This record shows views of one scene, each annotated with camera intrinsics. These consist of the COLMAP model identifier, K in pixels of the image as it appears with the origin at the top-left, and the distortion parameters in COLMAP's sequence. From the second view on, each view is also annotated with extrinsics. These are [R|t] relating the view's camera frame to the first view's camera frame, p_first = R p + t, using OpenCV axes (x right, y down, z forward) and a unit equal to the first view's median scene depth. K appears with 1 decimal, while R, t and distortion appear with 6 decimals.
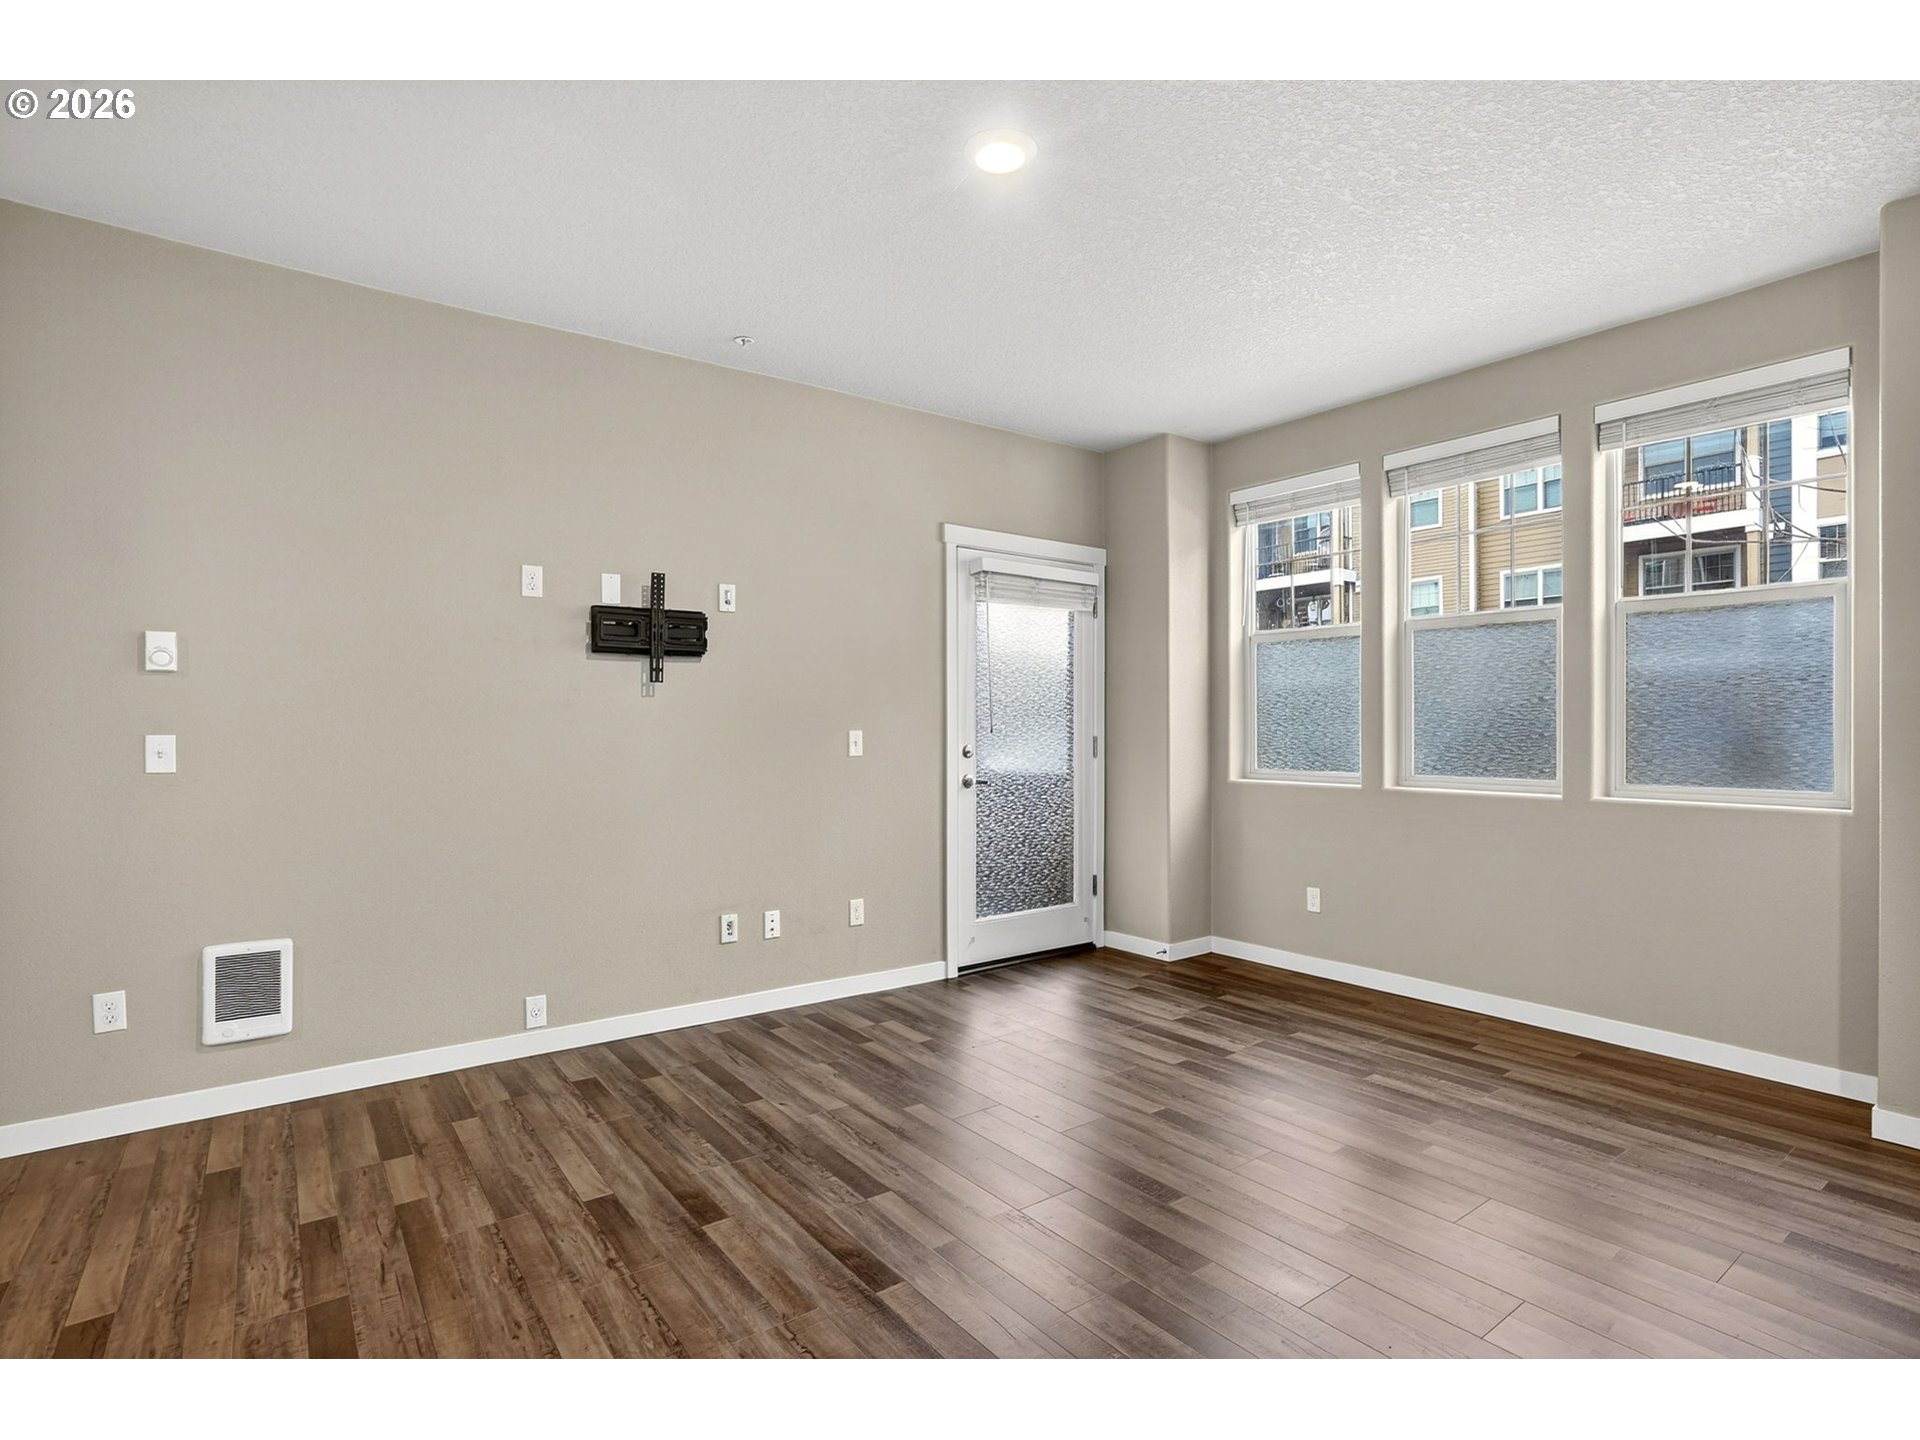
lens RADIAL K [[962.7, 0, 956.1], [0, 962.7, 722.4], [0, 0, 1]] dist [-0.044737, 0.011588]
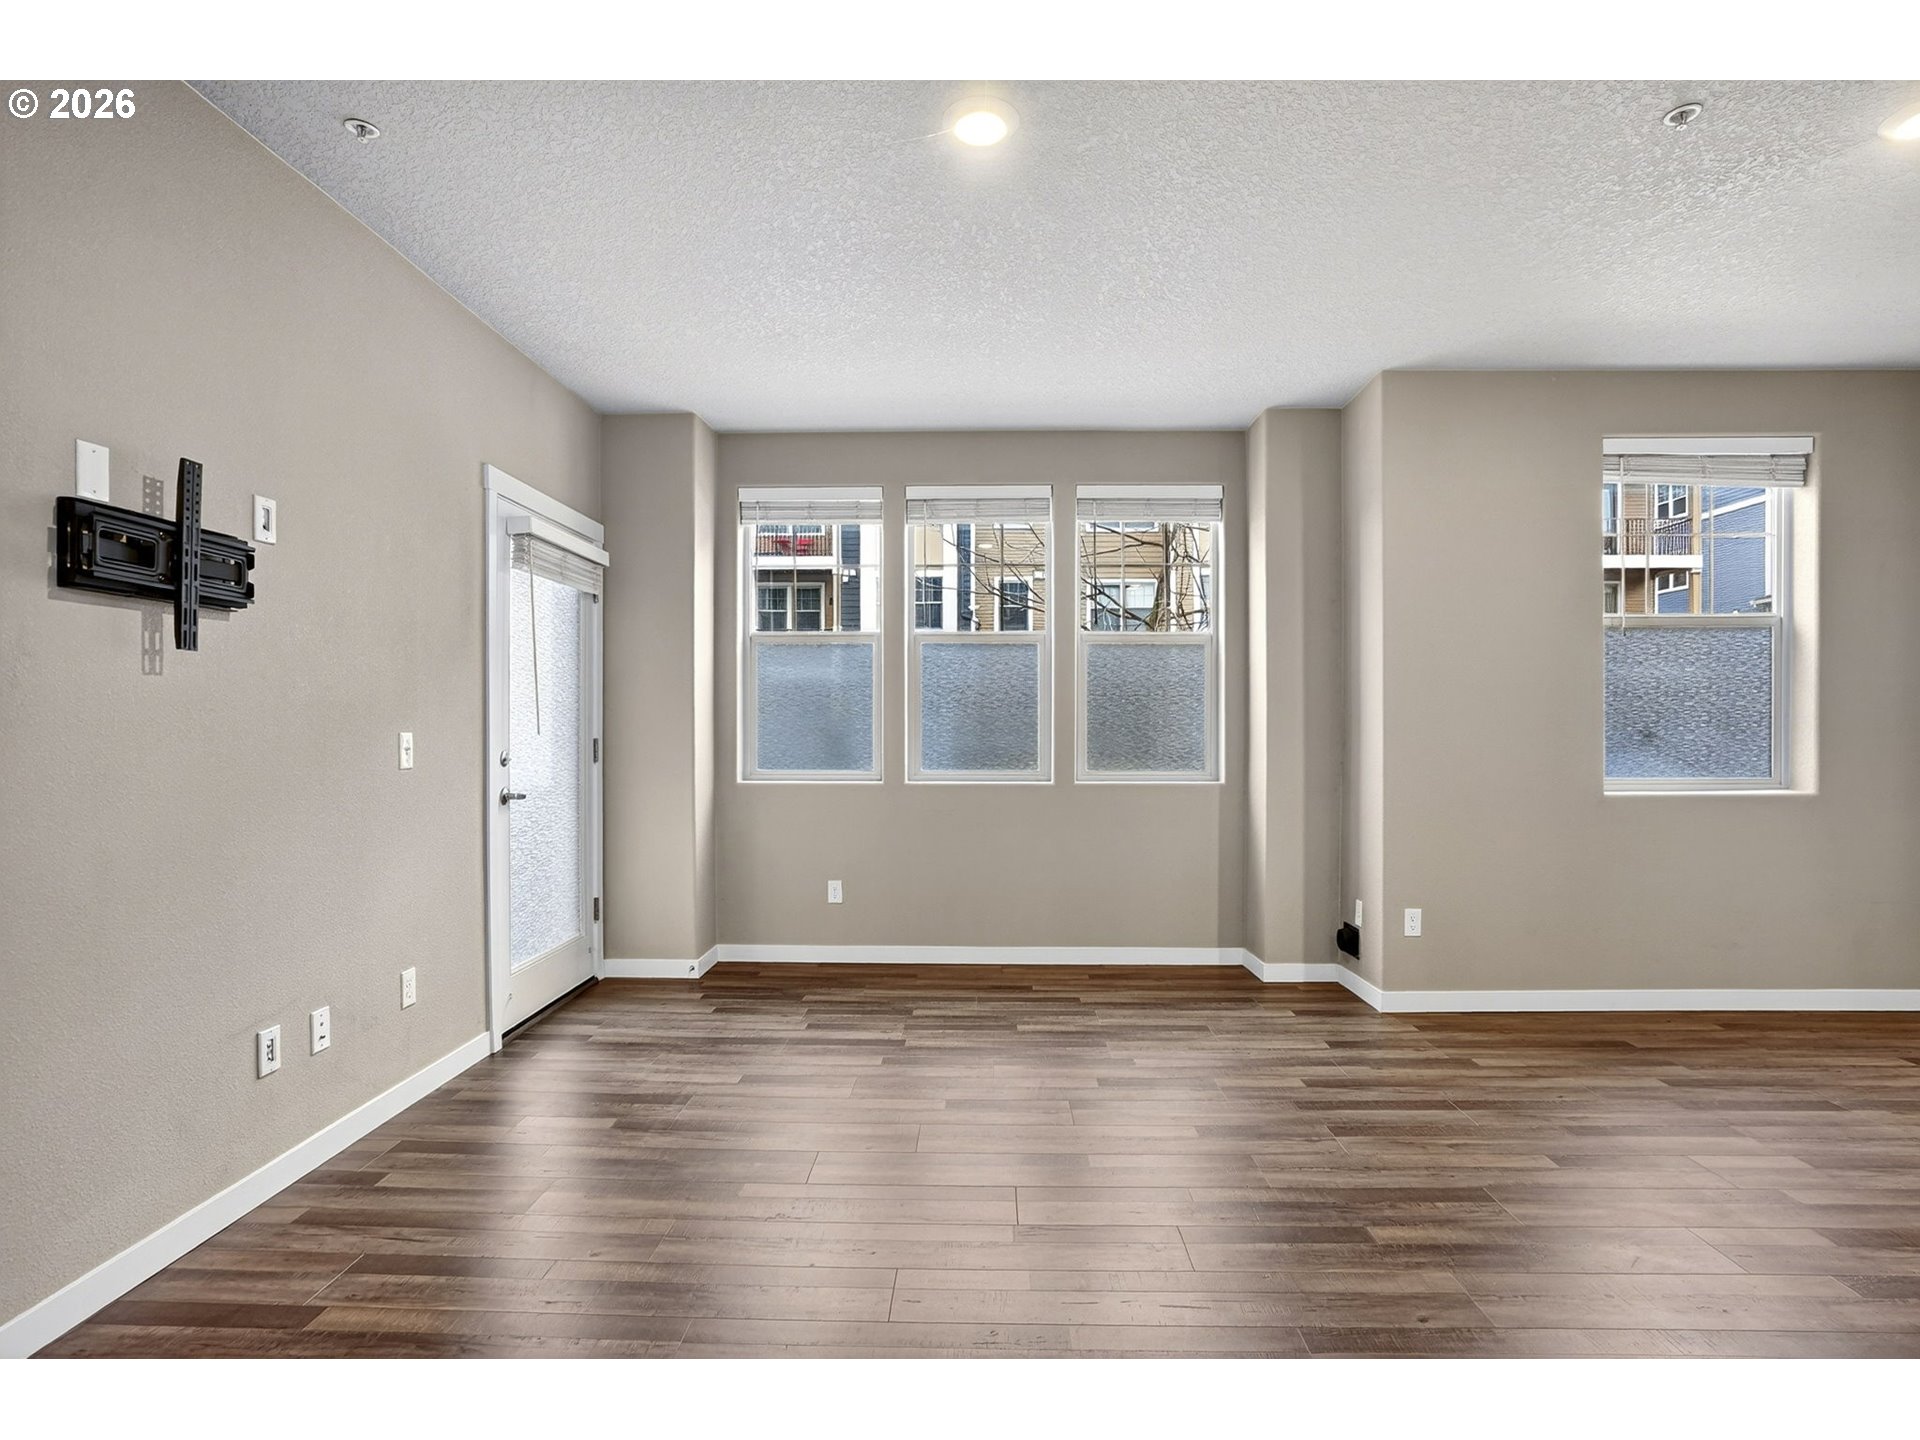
lens RADIAL K [[962.7, 0, 960.1], [0, 962.7, 730.5], [0, 0, 1]] dist [-0.044737, 0.011588]
pose [[0.615712, -0.001695, 0.787969, -0.444232], [-0.003834, 0.999979, 0.005147, 0.001747], [-0.787962, -0.006190, 0.615693, 0.273309]]
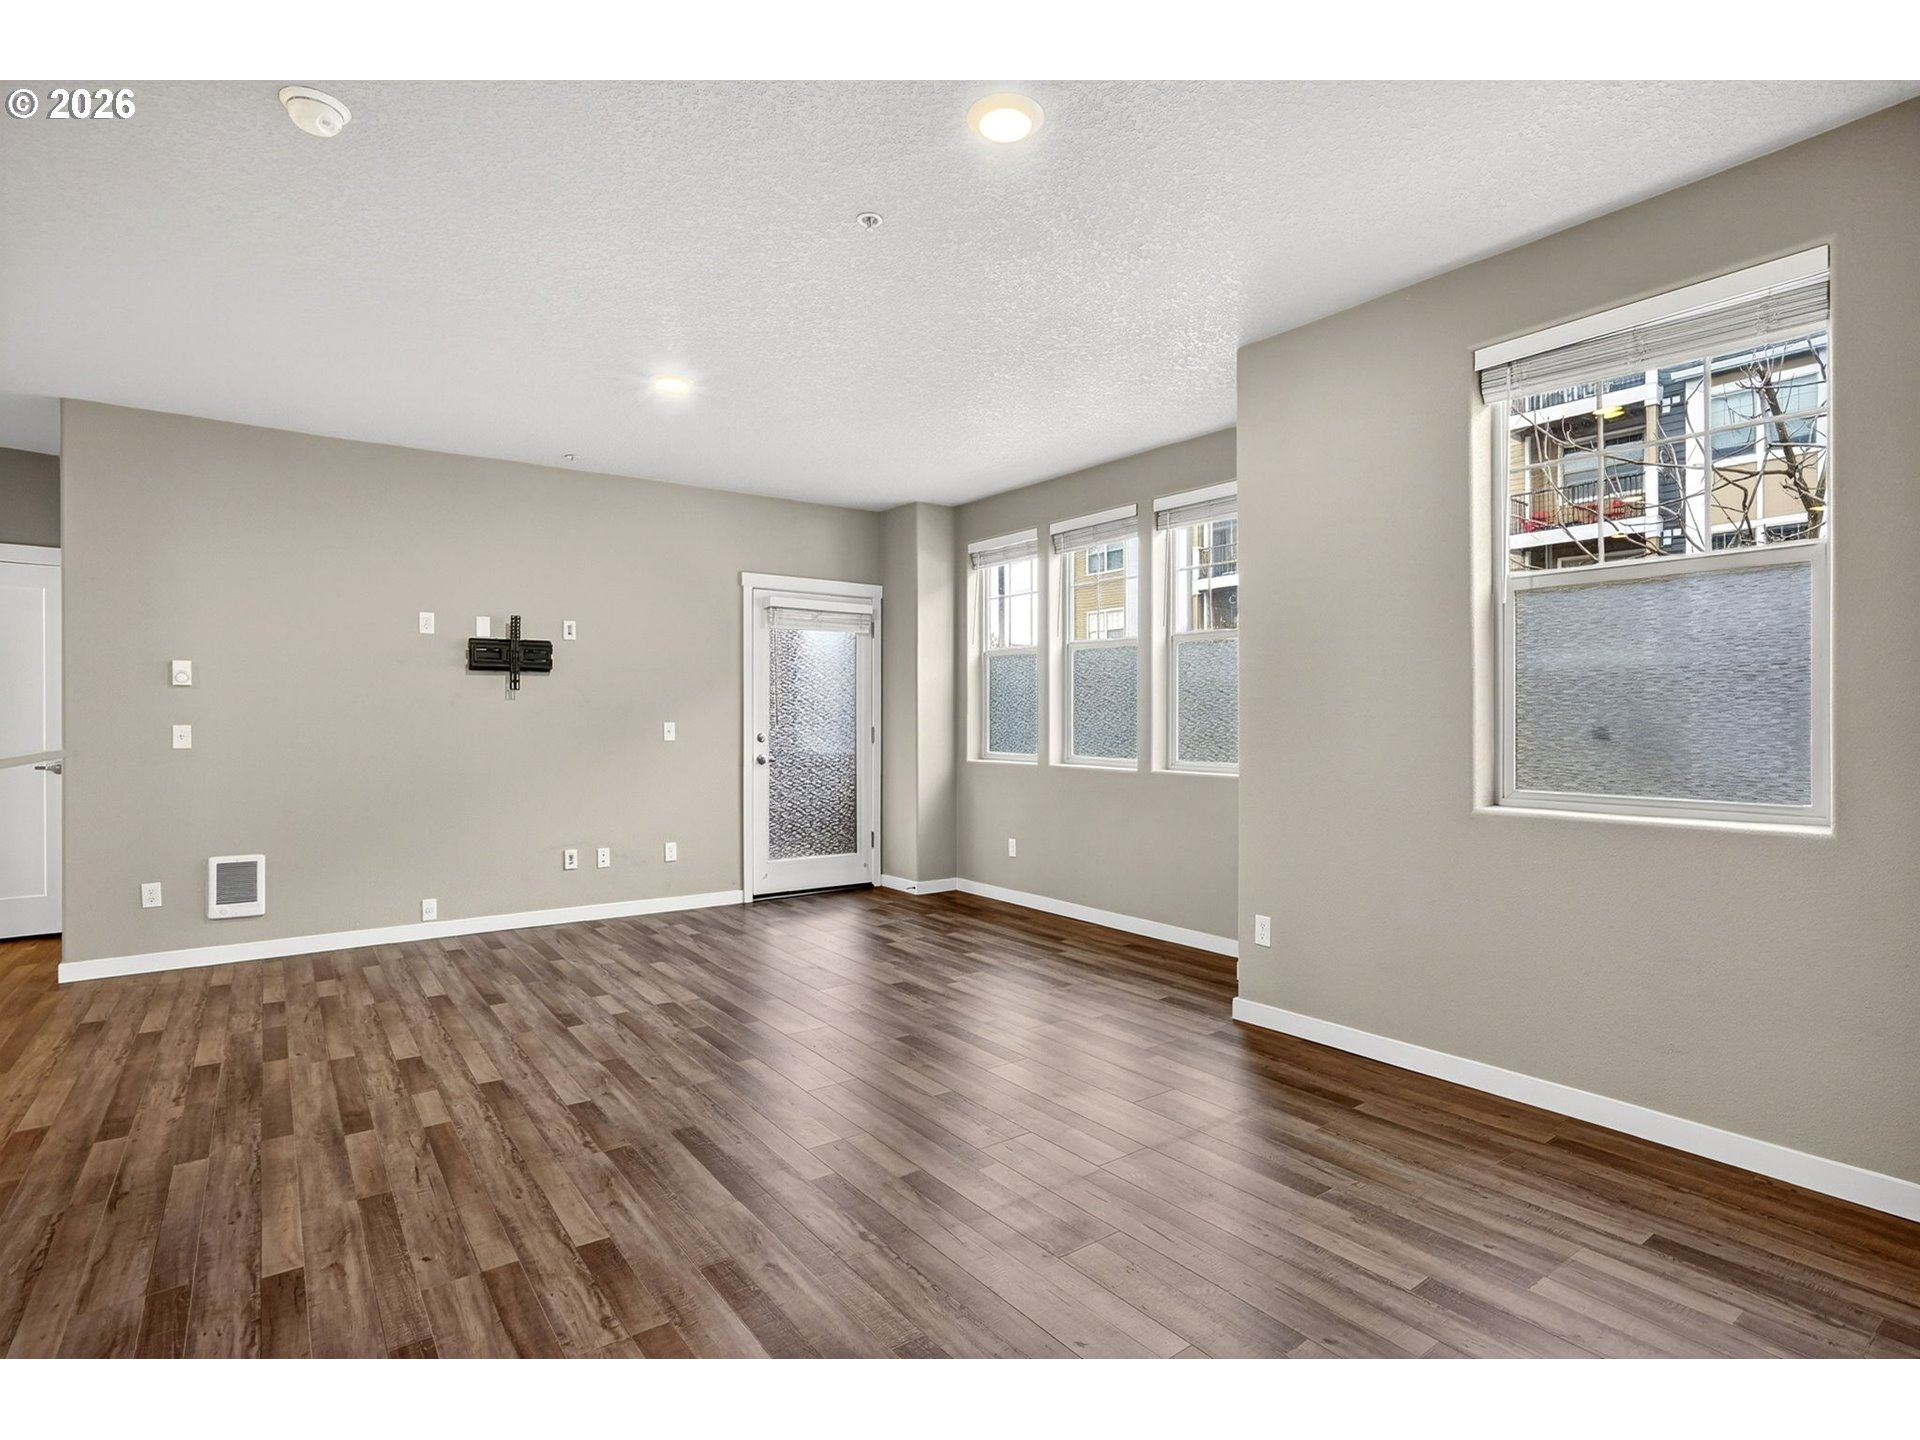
lens RADIAL K [[962.7, 0, 955.9], [0, 962.7, 721.3], [0, 0, 1]] dist [-0.044737, 0.011588]
pose [[0.999992, 0.002006, -0.003580, 0.350364], [-0.001977, 0.999965, 0.008094, -0.006197], [0.003596, -0.008087, 0.999961, -0.437374]]
